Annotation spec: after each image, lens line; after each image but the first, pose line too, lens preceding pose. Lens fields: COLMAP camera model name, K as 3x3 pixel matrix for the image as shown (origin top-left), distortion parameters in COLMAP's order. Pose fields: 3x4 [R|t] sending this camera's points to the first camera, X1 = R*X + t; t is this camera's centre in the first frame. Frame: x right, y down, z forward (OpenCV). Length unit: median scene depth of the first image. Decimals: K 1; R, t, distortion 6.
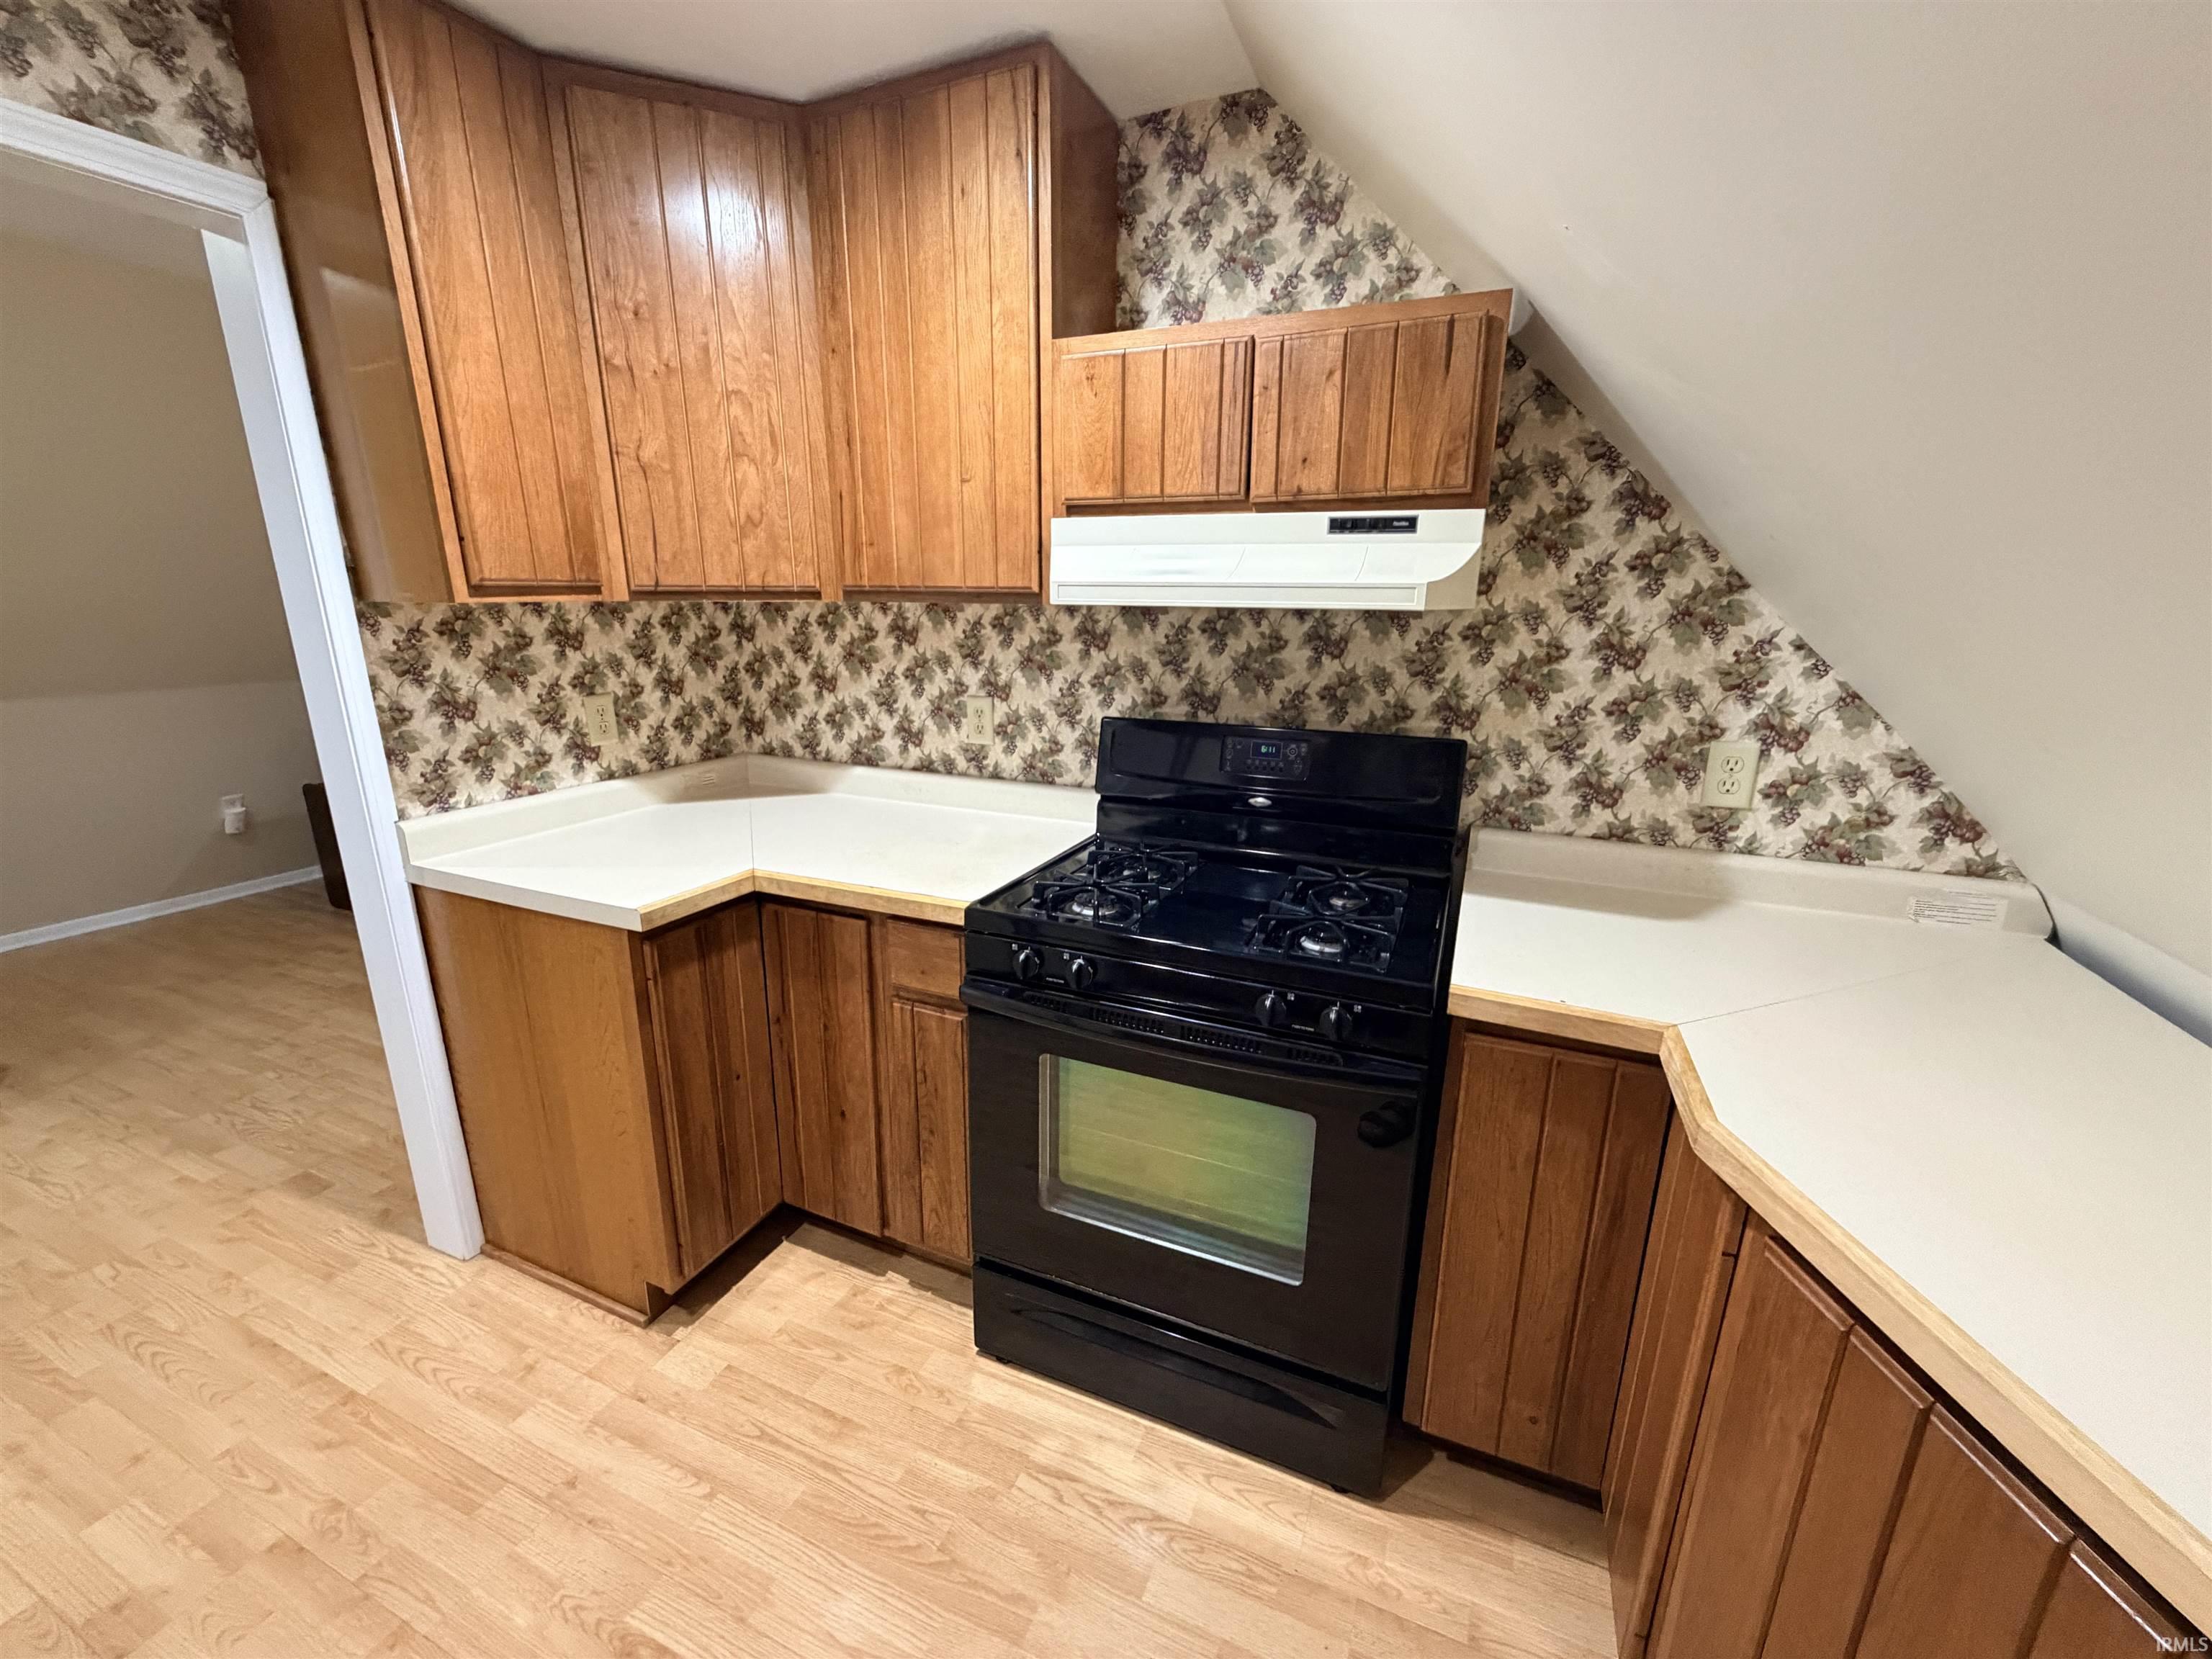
lens RADIAL K [[883.4, 0, 1100.3], [0, 883.4, 828.6], [0, 0, 1]] dist [0.001664, -0.000219]
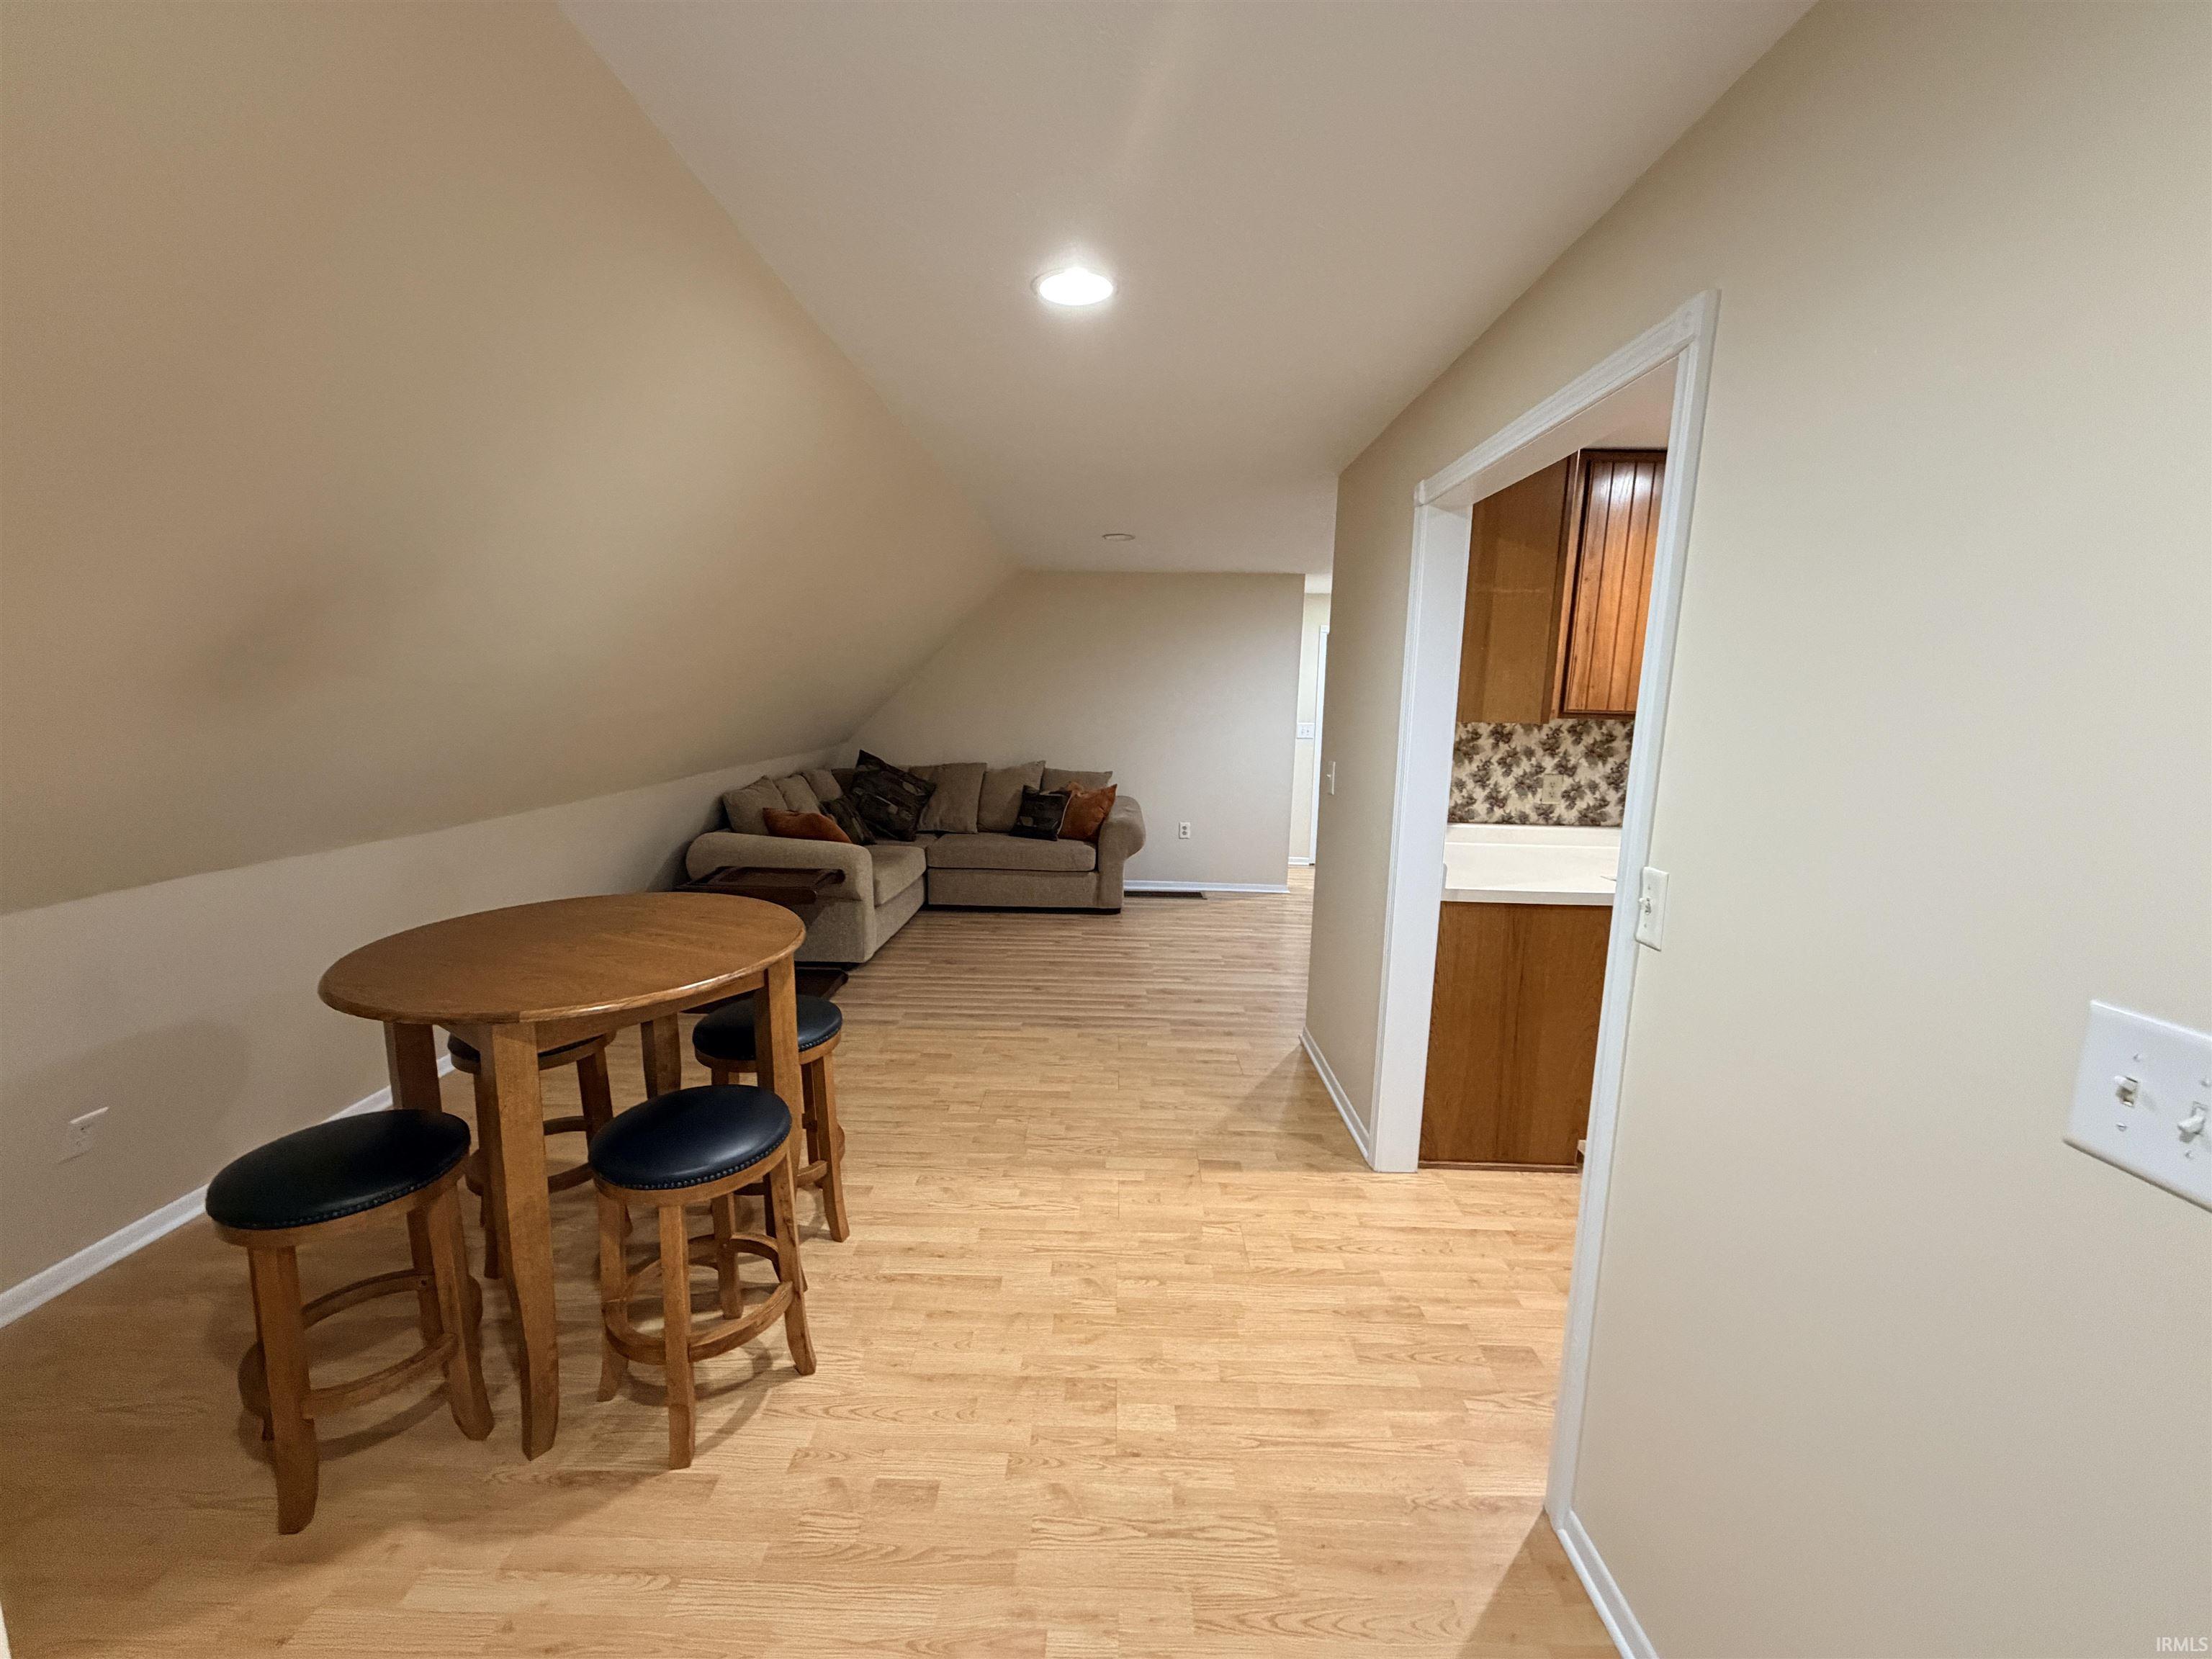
lens RADIAL K [[883.4, 0, 1105.4], [0, 883.4, 830.6], [0, 0, 1]] dist [0.001664, -0.000219]
pose [[0.921816, -0.049790, 0.384417, -1.733514], [0.083519, 0.993935, -0.071540, -0.001201], [-0.378524, 0.098053, 0.920383, -0.183889]]
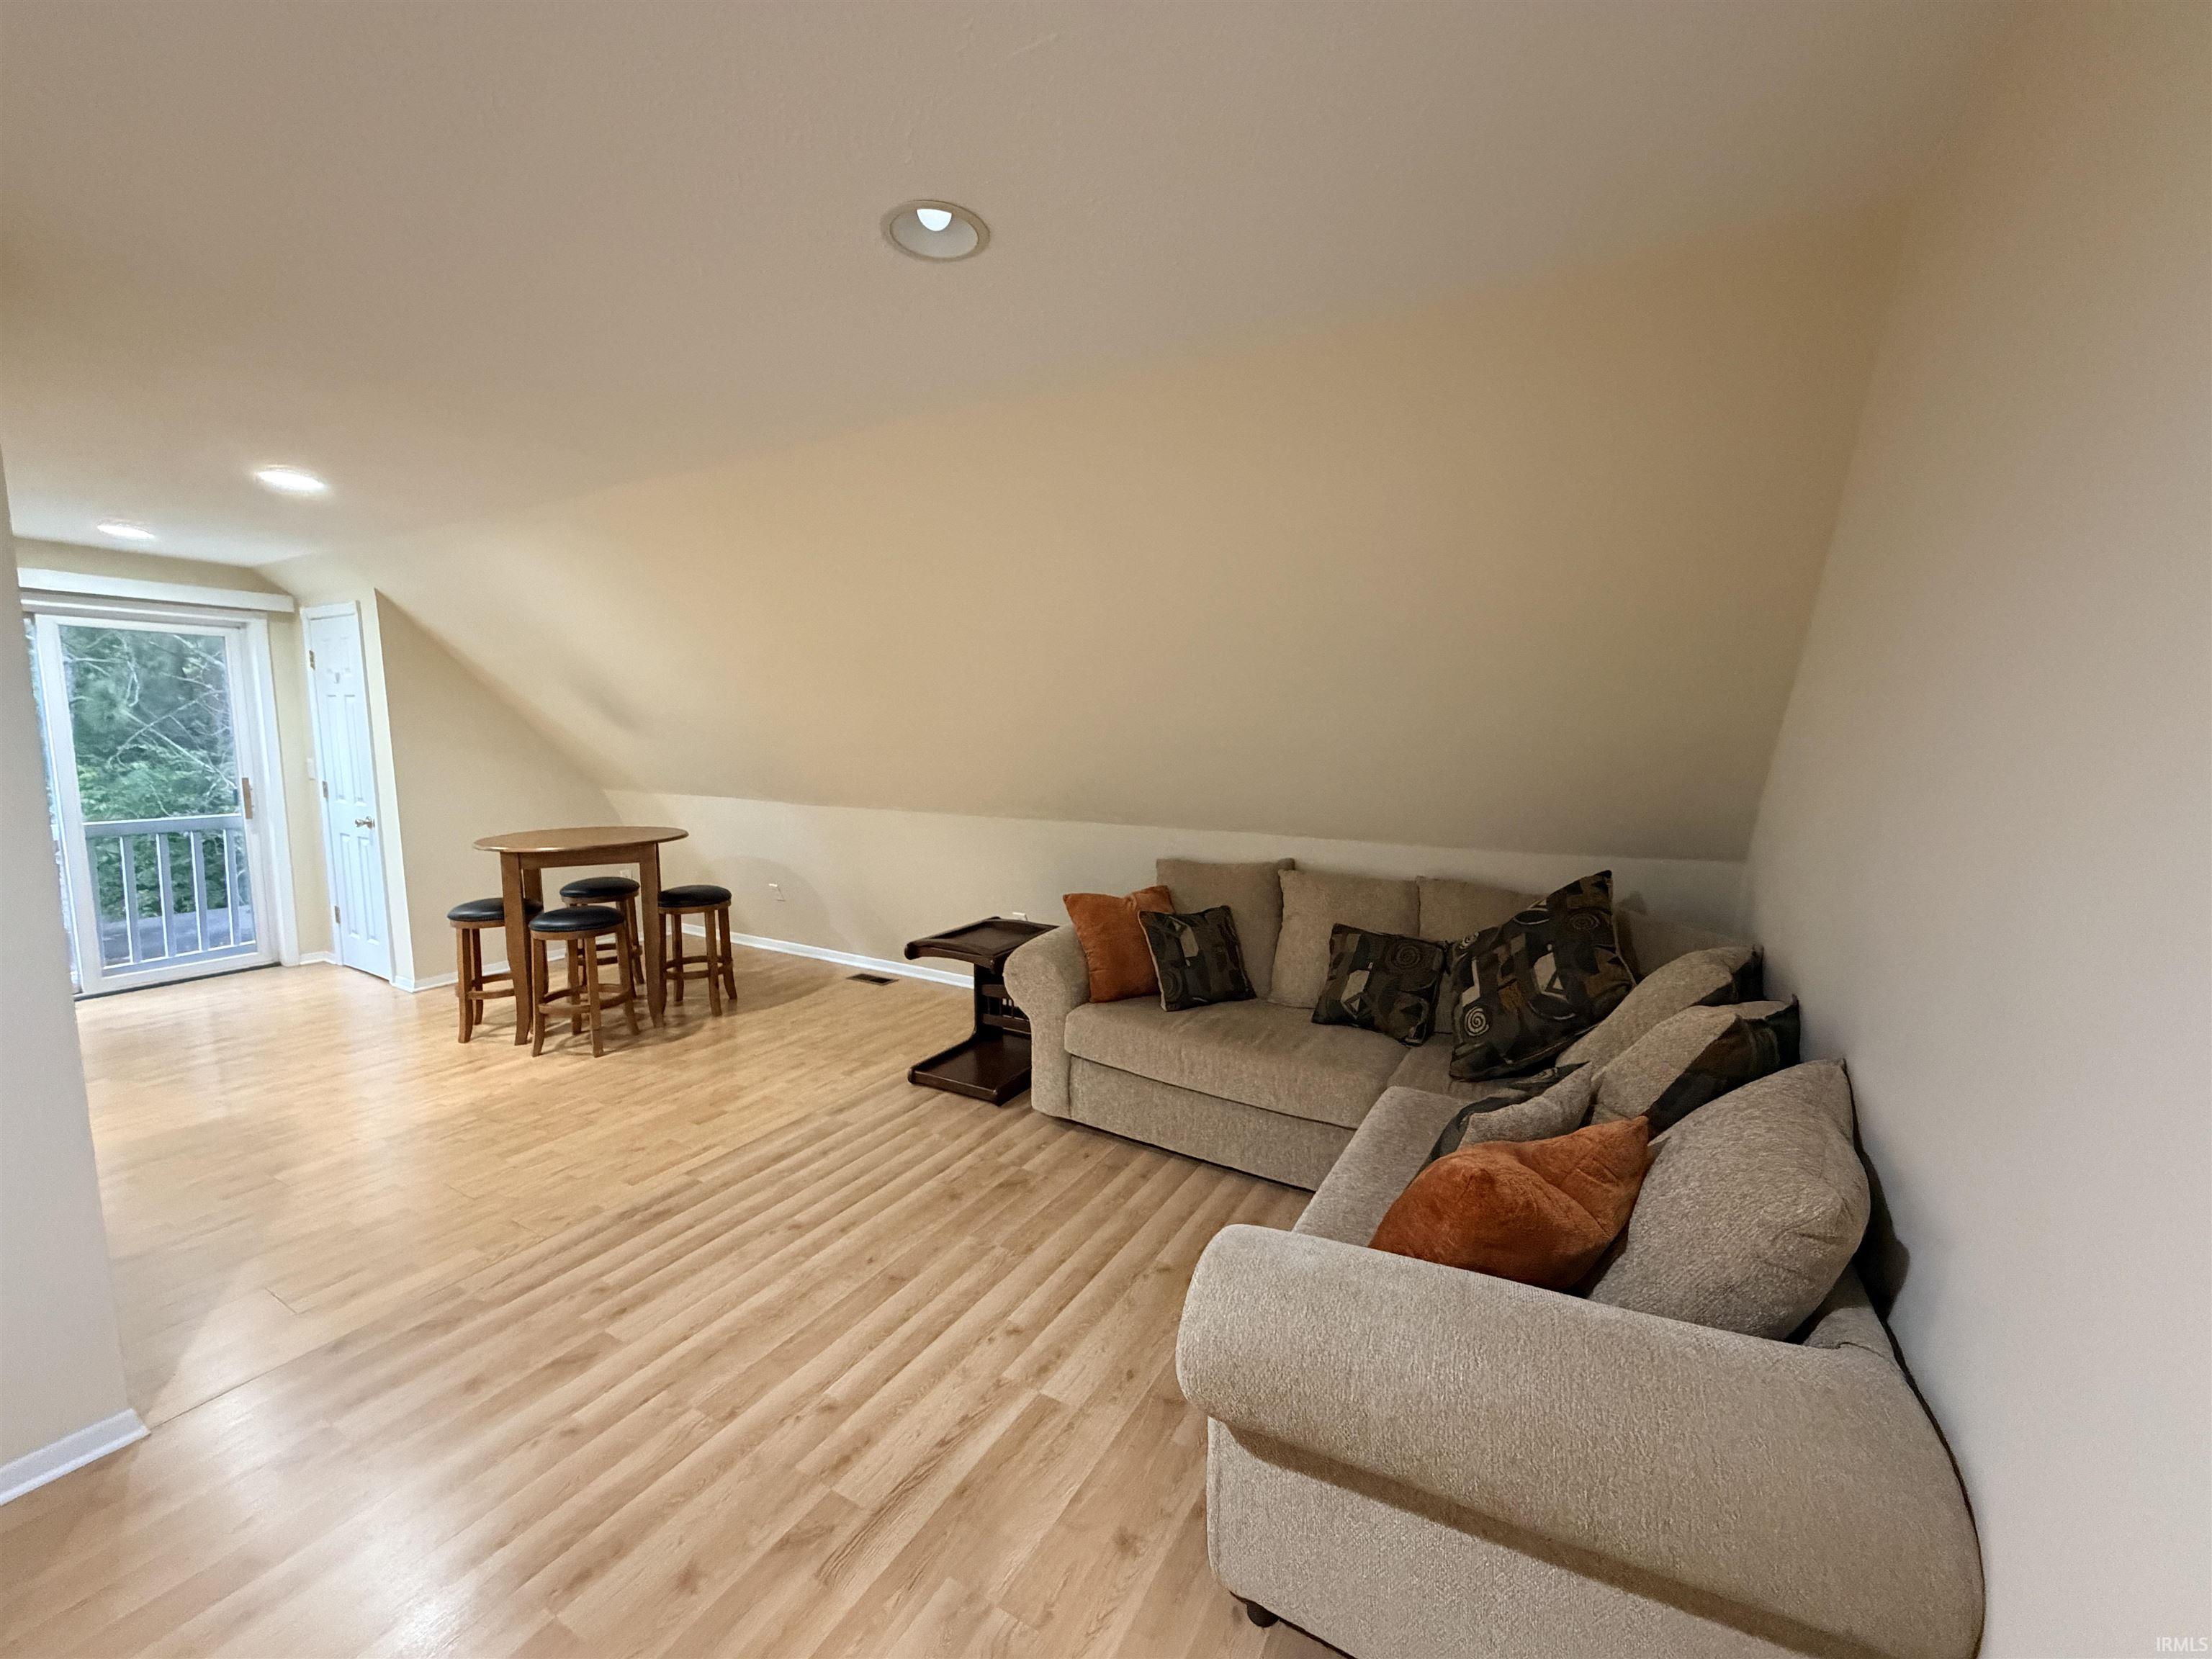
lens RADIAL K [[883.4, 0, 1098.1], [0, 883.4, 818.0], [0, 0, 1]] dist [0.001664, -0.000219]
pose [[-0.111625, 0.092693, -0.989418, 0.182581], [-0.257283, 0.958997, 0.118869, -0.641478], [0.959867, 0.267829, -0.083199, 2.422185]]
